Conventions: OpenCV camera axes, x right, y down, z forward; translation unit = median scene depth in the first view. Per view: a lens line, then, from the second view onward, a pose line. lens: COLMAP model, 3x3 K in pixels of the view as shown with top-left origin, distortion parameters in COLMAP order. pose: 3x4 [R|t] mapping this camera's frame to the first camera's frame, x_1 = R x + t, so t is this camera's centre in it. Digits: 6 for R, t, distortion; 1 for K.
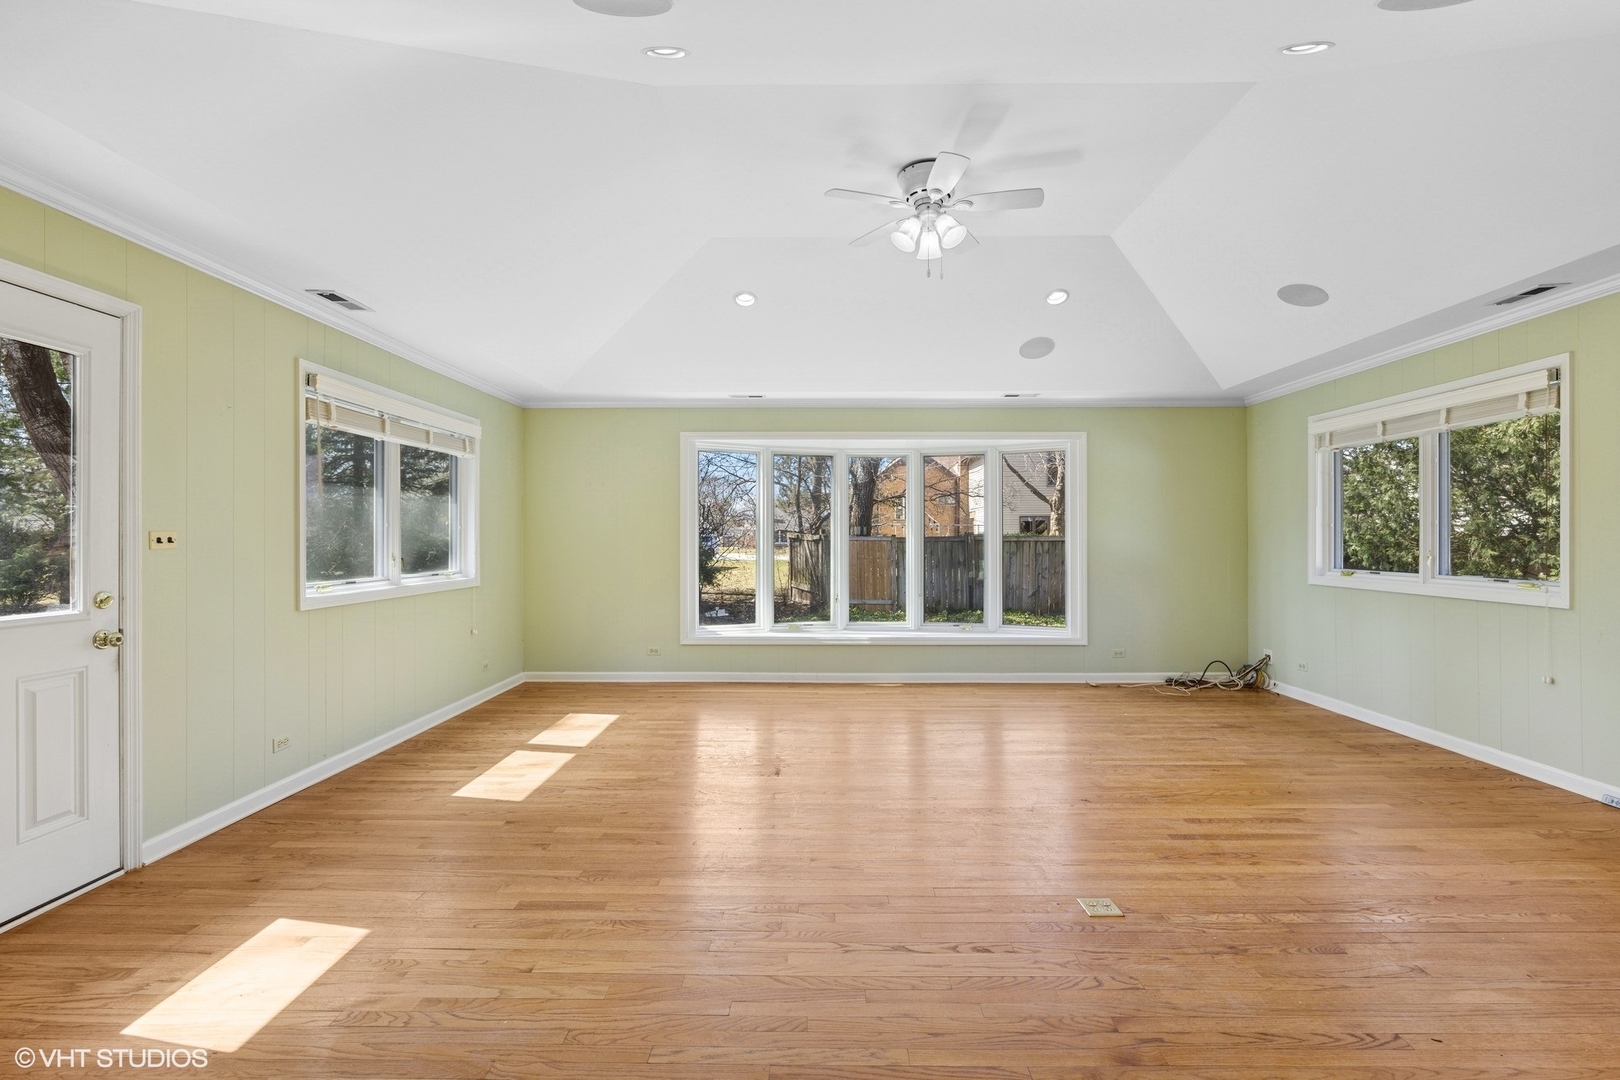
lens RADIAL K [[722.4, 0, 814.0], [0, 722.4, 539.7], [0, 0, 1]] dist [0.003268, 0.000324]
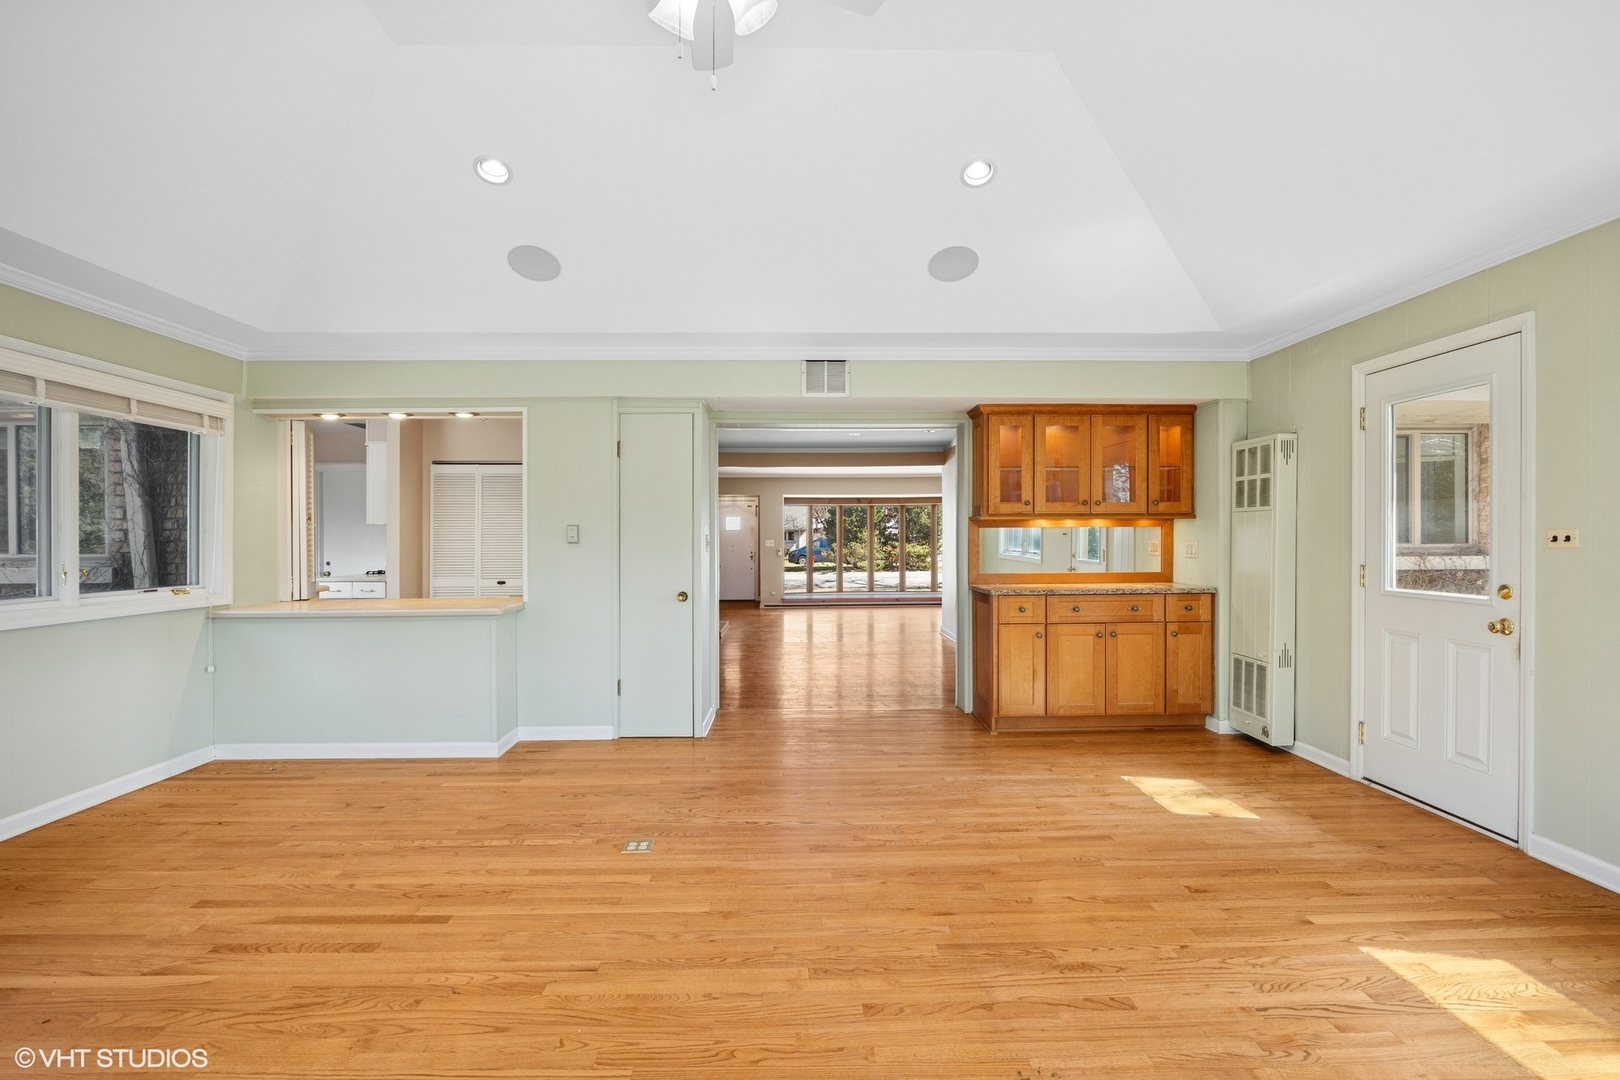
lens RADIAL K [[722.4, 0, 809.0], [0, 722.4, 541.2], [0, 0, 1]] dist [0.003268, 0.000324]
pose [[-0.999329, 0.009097, -0.035493, 0.129712], [0.008828, 0.999931, 0.007709, -0.012465], [0.035561, 0.007390, -0.999340, 1.978997]]
